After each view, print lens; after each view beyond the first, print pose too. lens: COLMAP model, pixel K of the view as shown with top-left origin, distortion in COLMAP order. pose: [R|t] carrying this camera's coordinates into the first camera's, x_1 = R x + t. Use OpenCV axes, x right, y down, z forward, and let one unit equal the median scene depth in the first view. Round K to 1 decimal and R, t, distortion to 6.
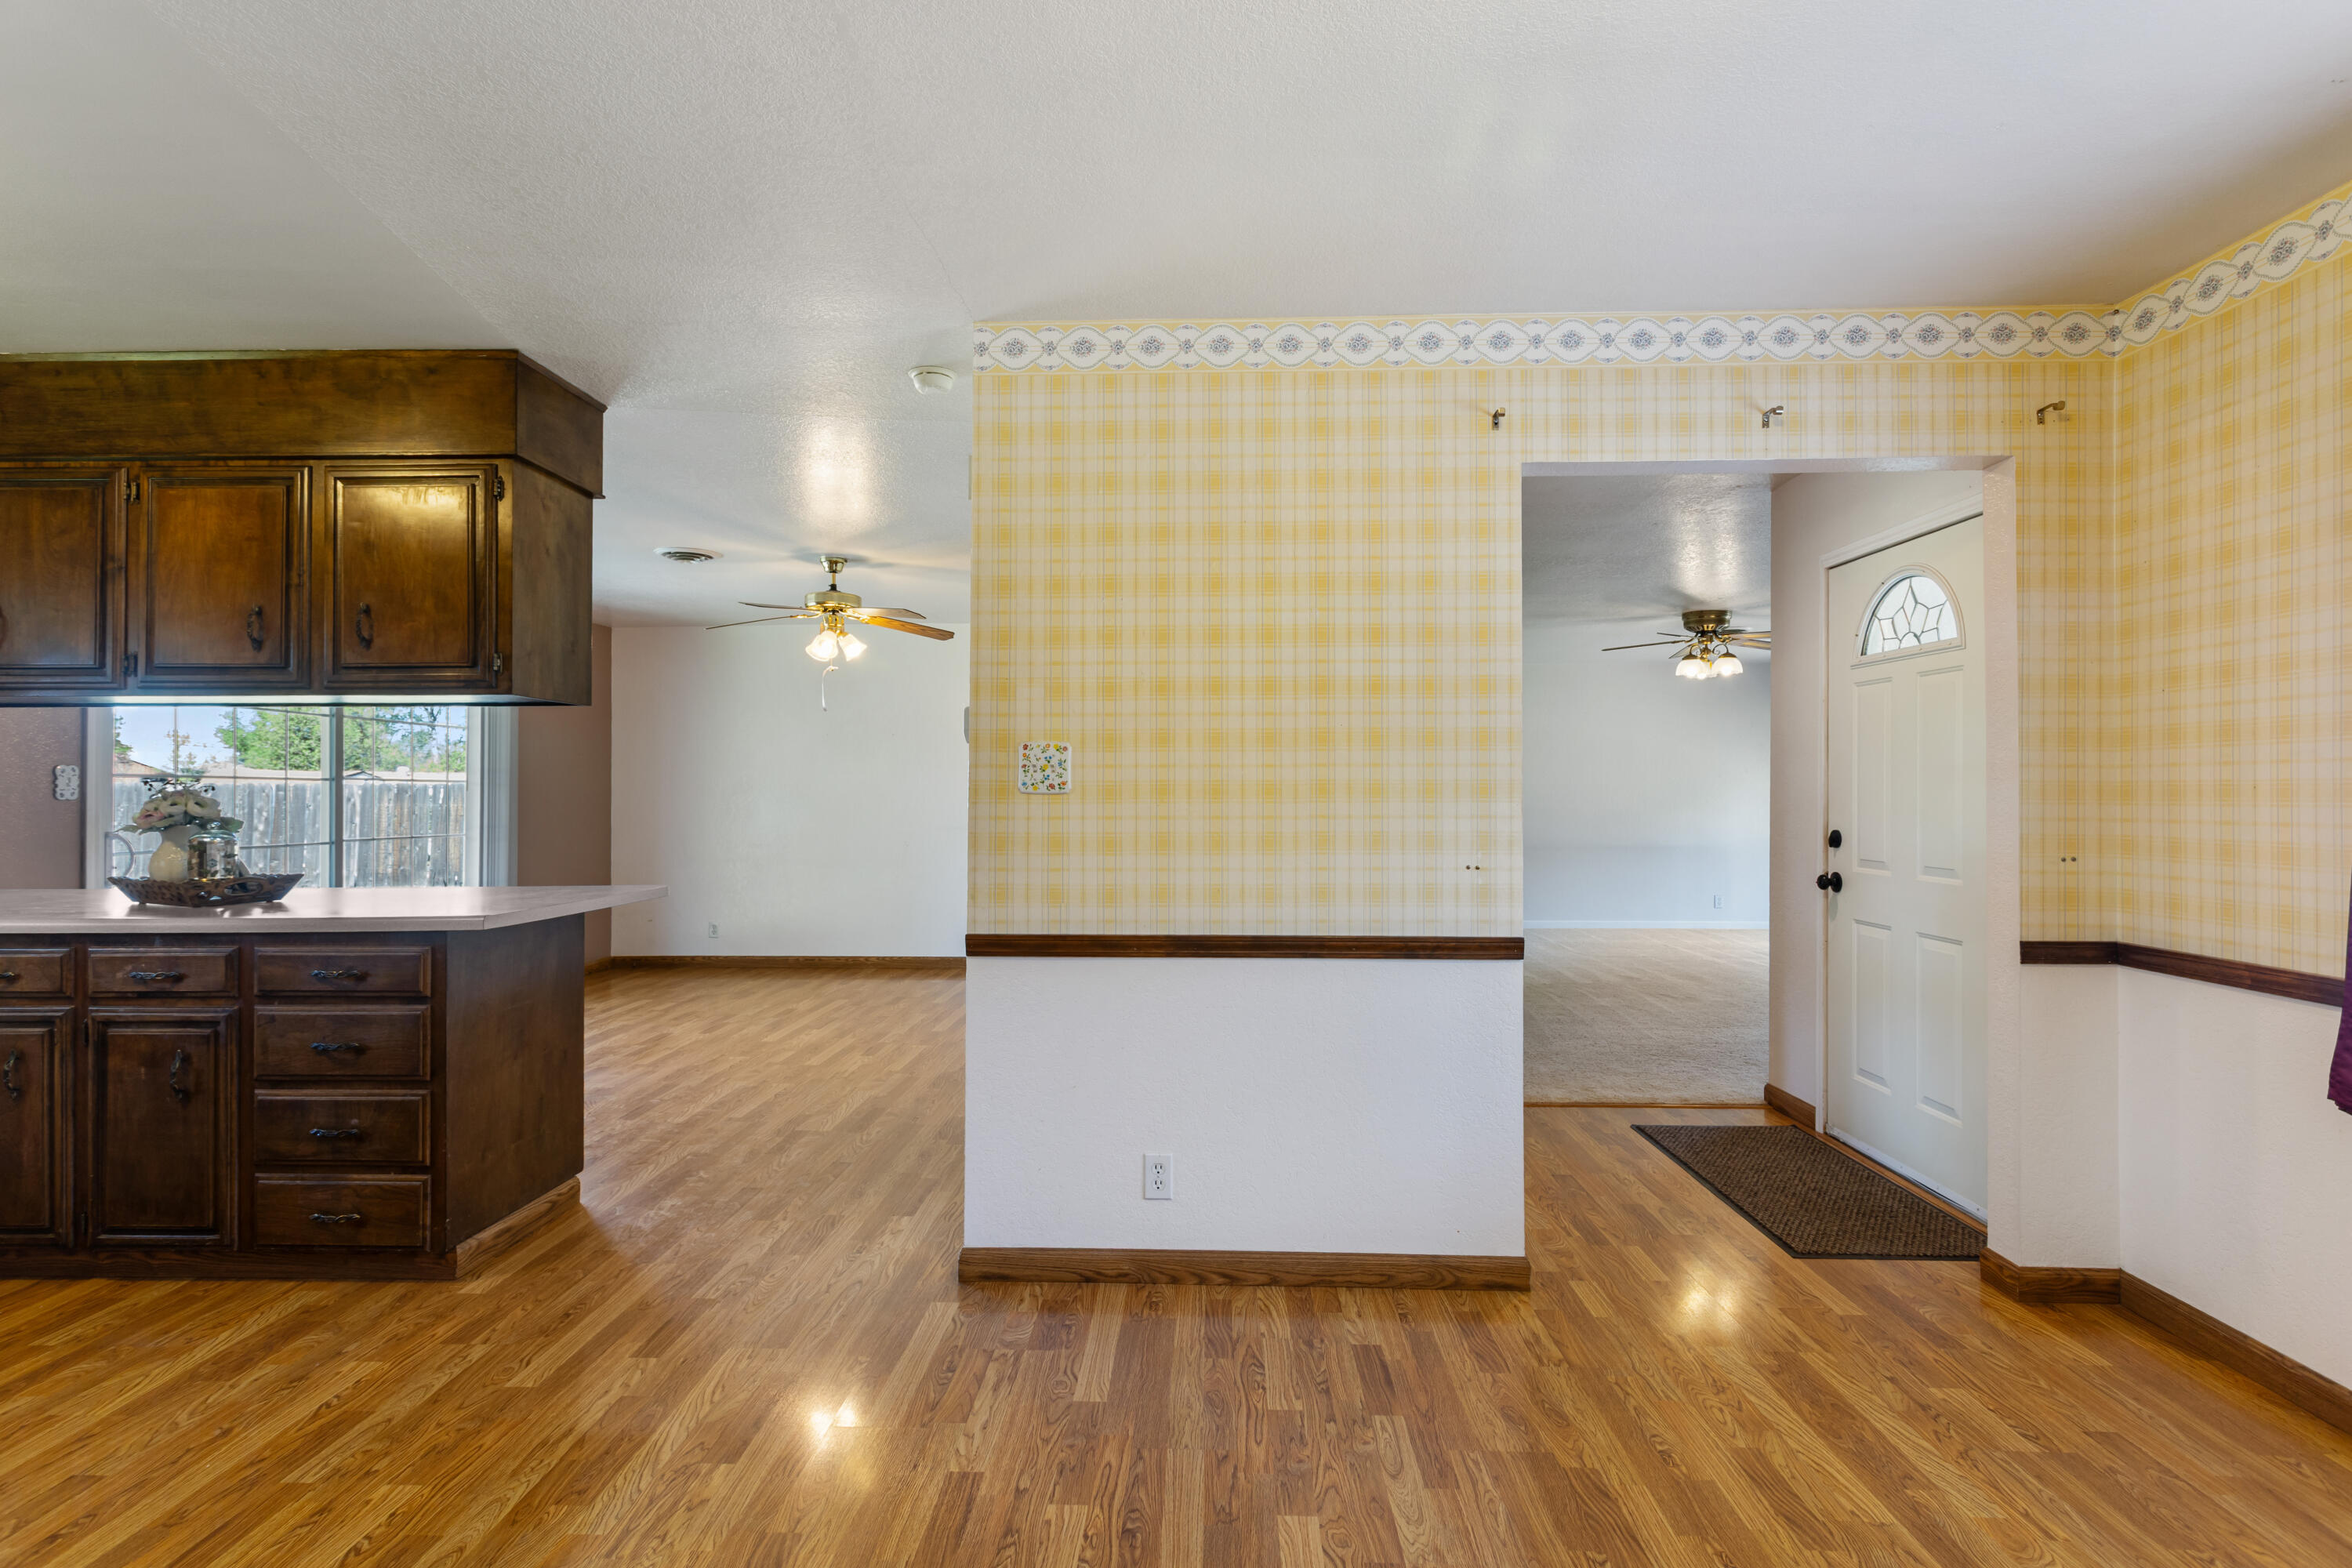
lens RADIAL K [[1145.0, 0, 1202.4], [0, 1145.0, 789.5], [0, 0, 1]] dist [0.005480, 0.001937]
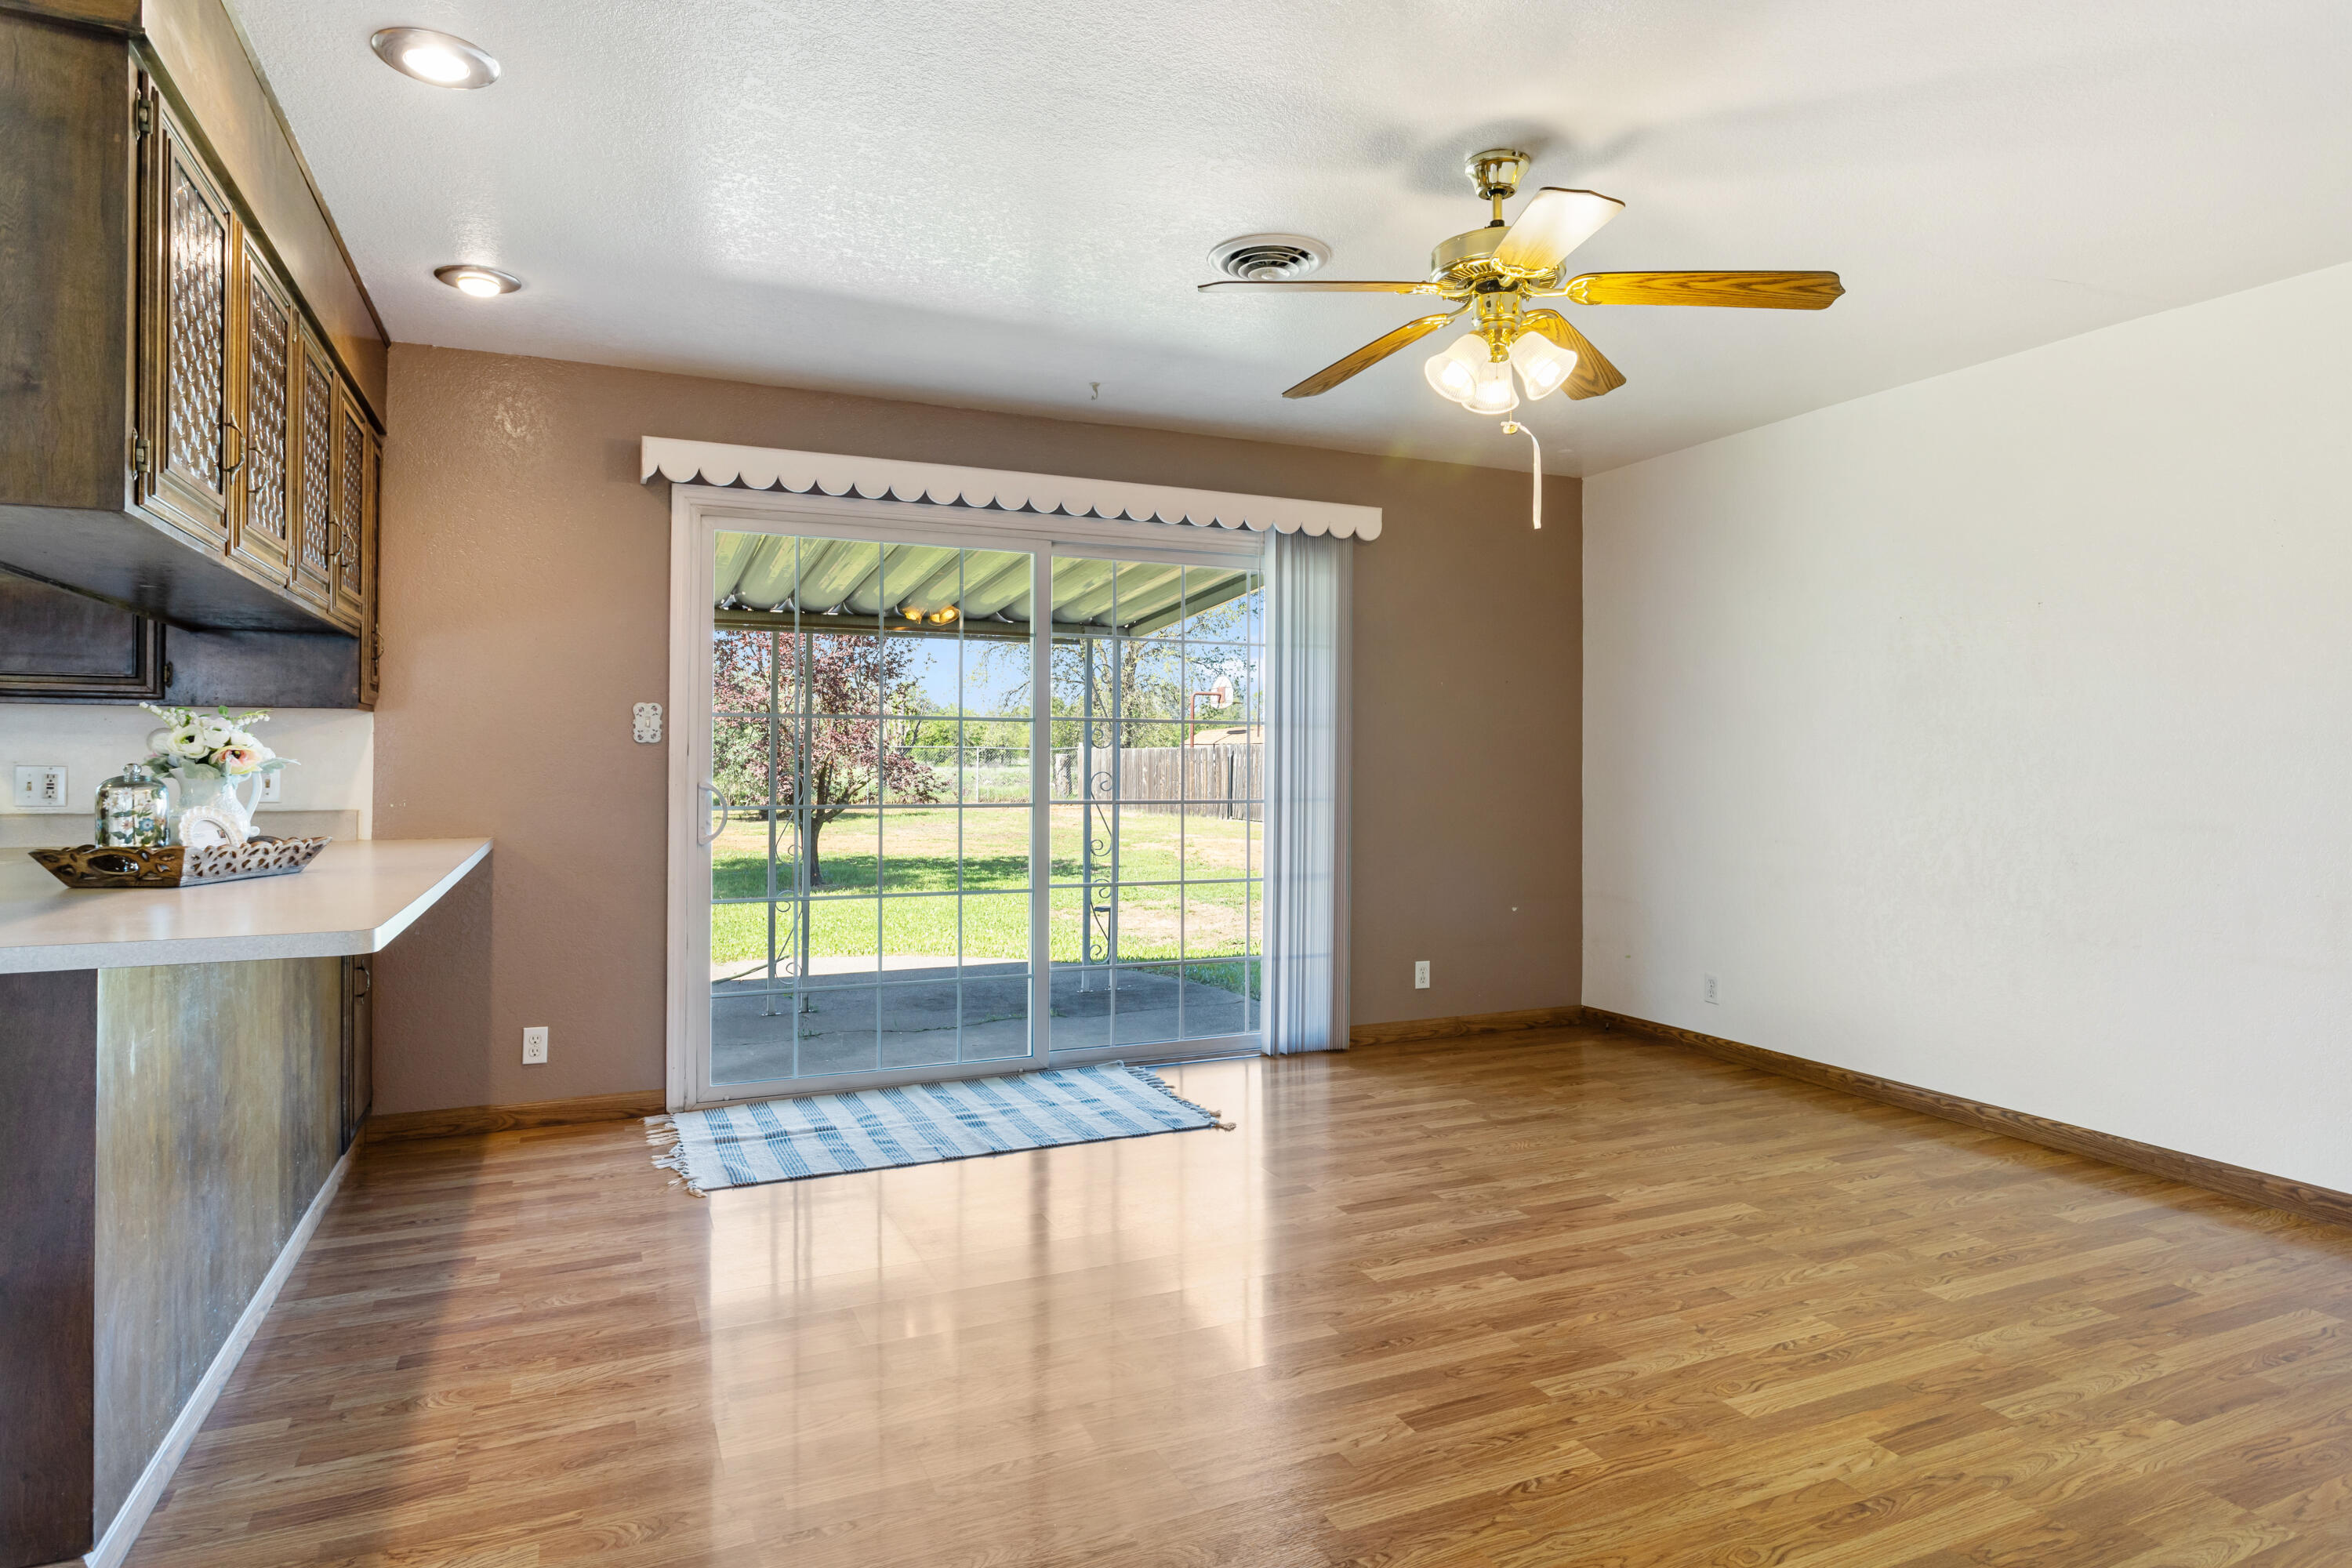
lens RADIAL K [[1326.5, 0, 1171.5], [0, 1326.5, 750.9], [0, 0, 1]] dist [-0.009724, 0.007004]
pose [[0.417656, -0.002109, -0.908603, 0.120009], [0.001567, 0.999997, -0.001601, 0.025701], [0.908604, -0.000755, 0.417659, 1.360871]]
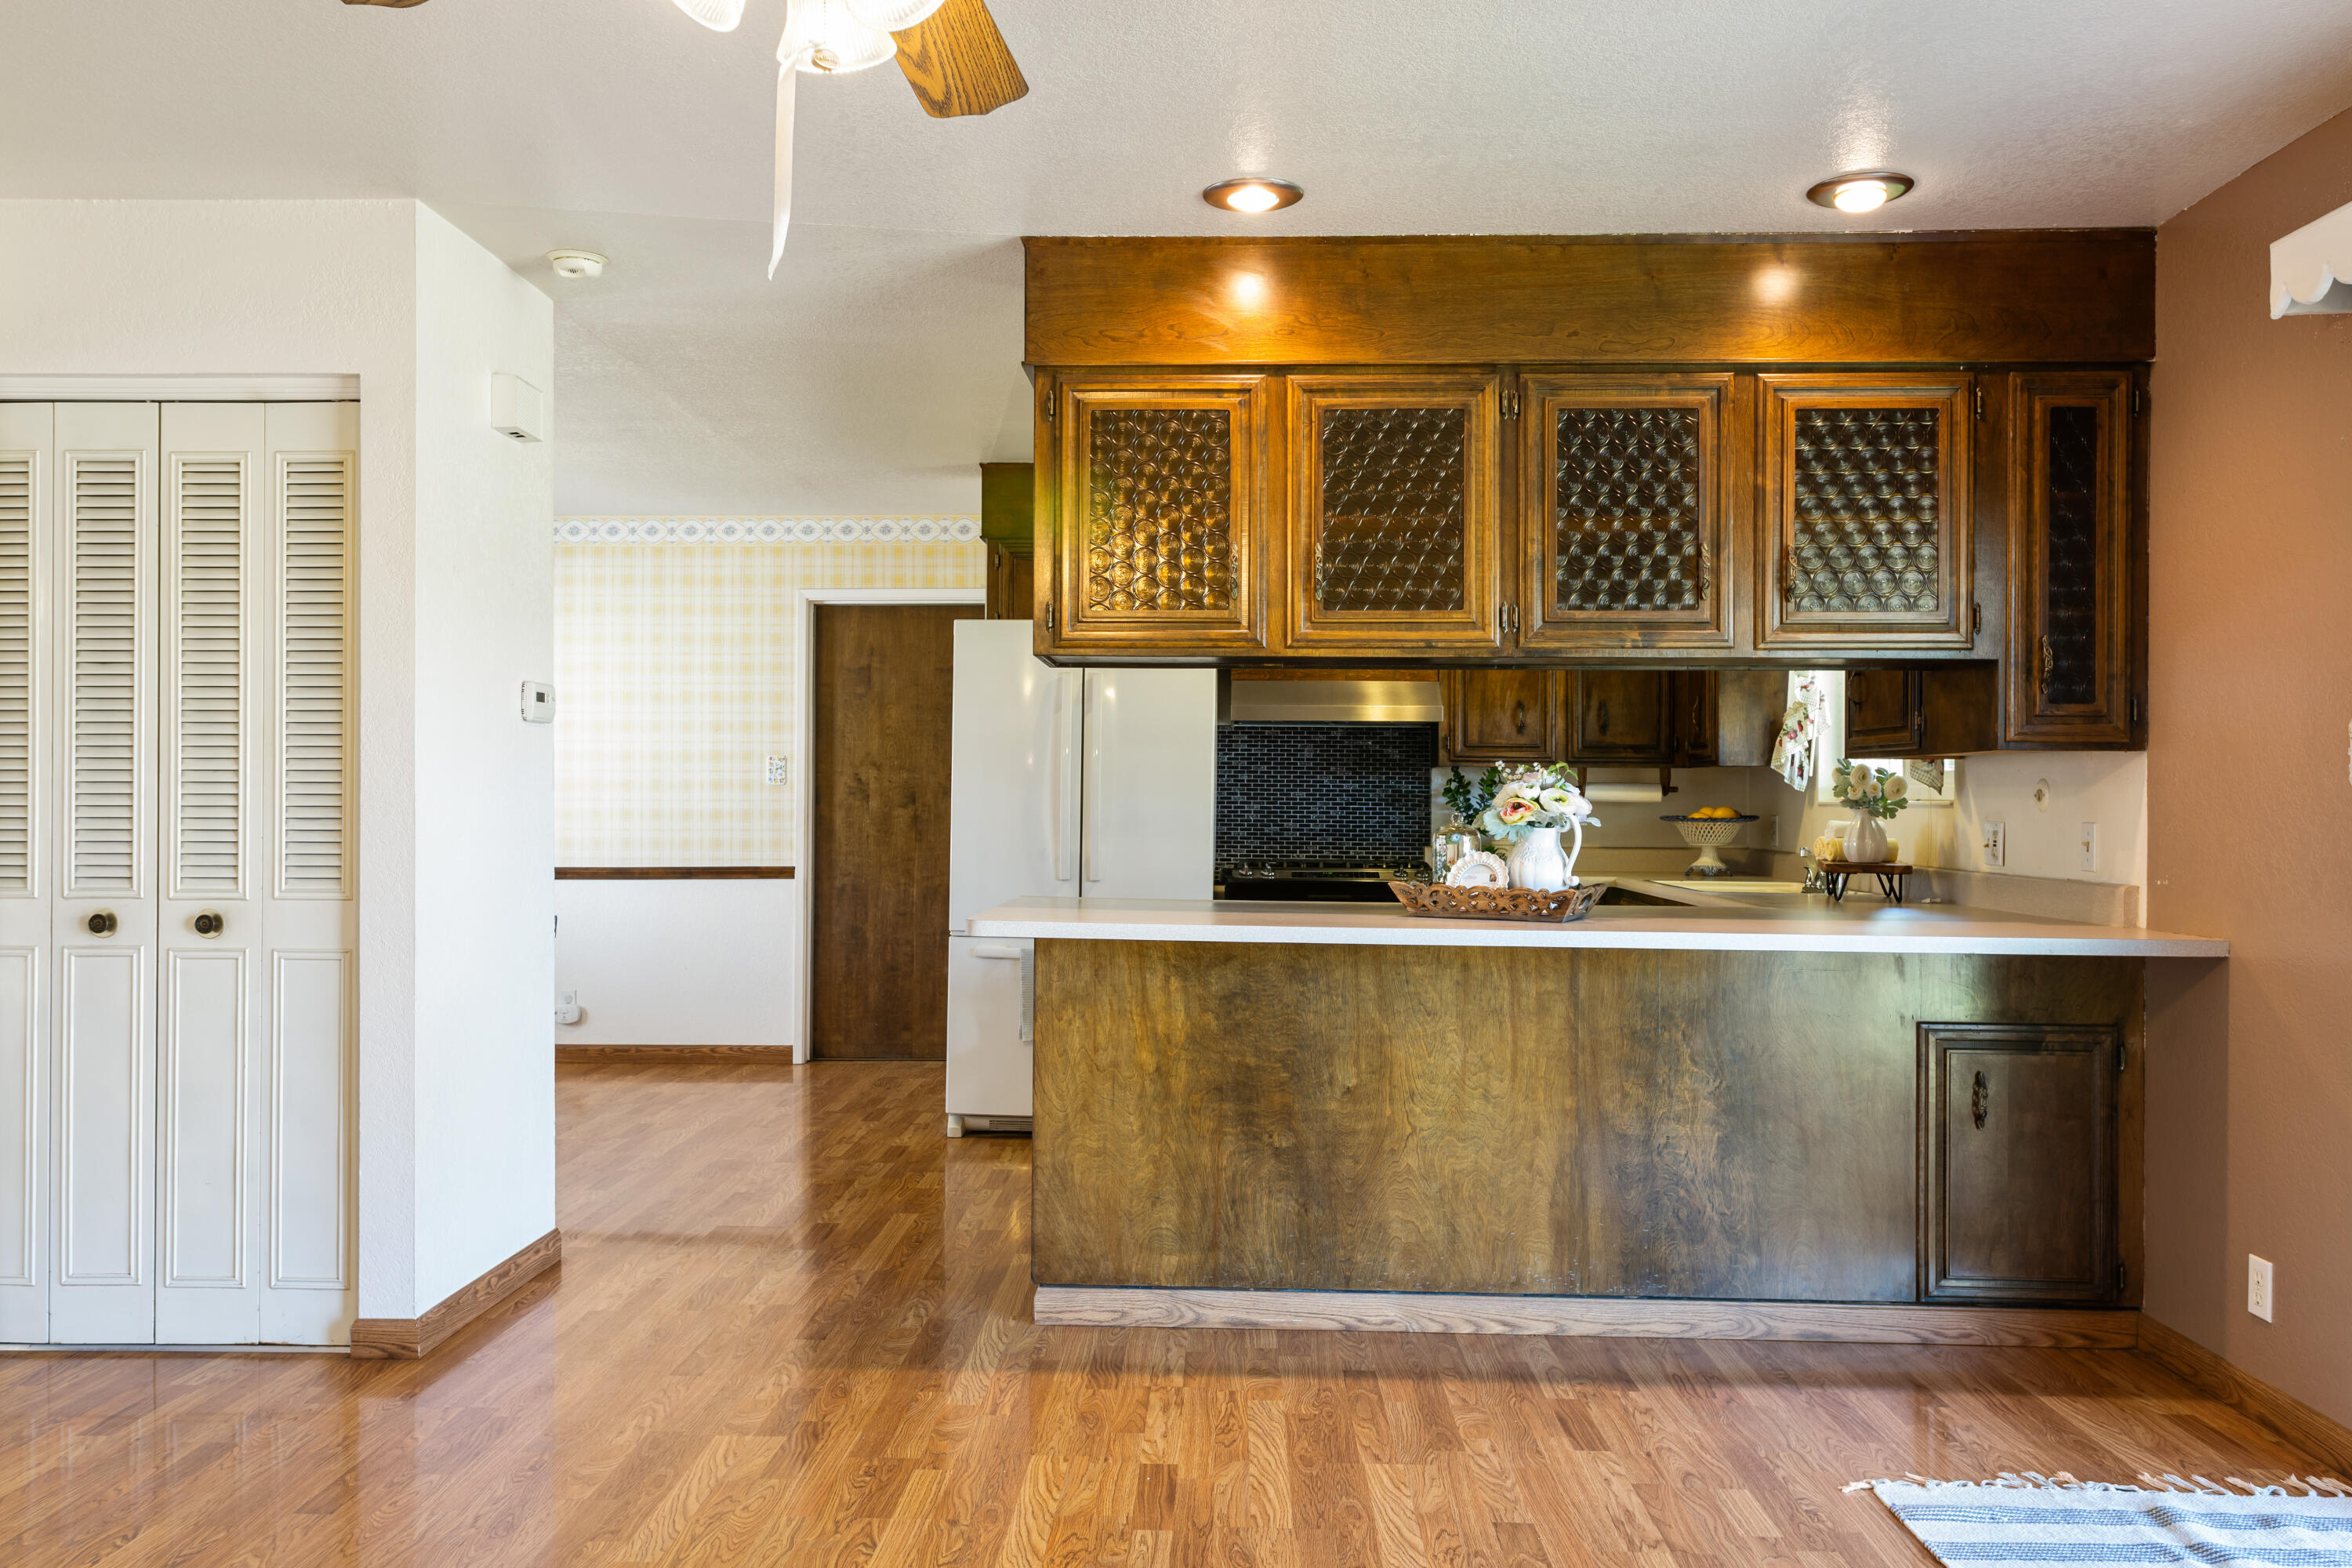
lens RADIAL K [[1845.9, 0, 1168.1], [0, 1845.9, 789.4], [0, 0, 1]] dist [0.011713, 0.001039]
pose [[-0.999680, -0.005037, 0.024782, -0.759749], [-0.005324, 0.999920, -0.011509, 0.030628], [-0.024722, -0.011637, -0.999627, 2.549849]]
